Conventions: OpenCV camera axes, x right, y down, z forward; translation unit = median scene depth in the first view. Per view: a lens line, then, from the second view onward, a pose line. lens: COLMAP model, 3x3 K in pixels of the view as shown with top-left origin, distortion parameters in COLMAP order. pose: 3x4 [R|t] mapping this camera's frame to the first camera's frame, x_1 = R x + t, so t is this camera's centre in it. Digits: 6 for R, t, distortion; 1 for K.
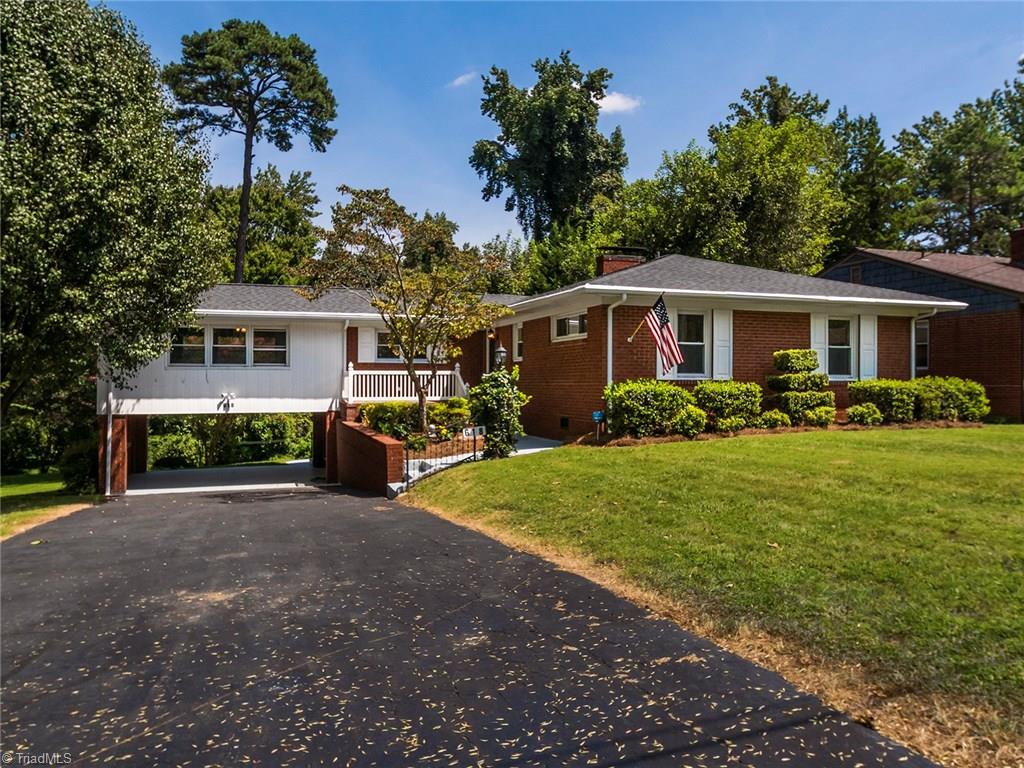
lens RADIAL K [[658.8, 0, 512.0], [0, 658.8, 384.0], [0, 0, 1]] dist [0.001017, 0.002072]
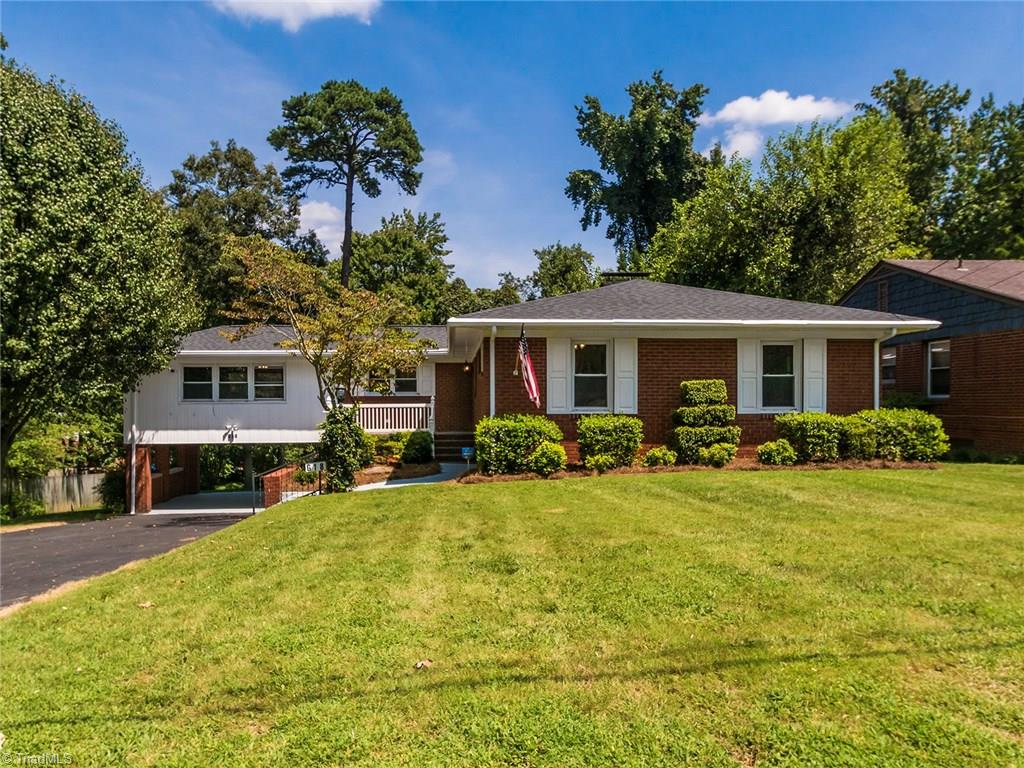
lens RADIAL K [[643.6, 0, 511.9], [0, 643.6, 416.3], [0, 0, 1]] dist [-0.000522, 0.003568]
pose [[0.973927, -0.002607, -0.226848, 0.263324], [0.004654, 0.999953, 0.008491, -0.007764], [0.226816, -0.009325, 0.973893, 0.050499]]
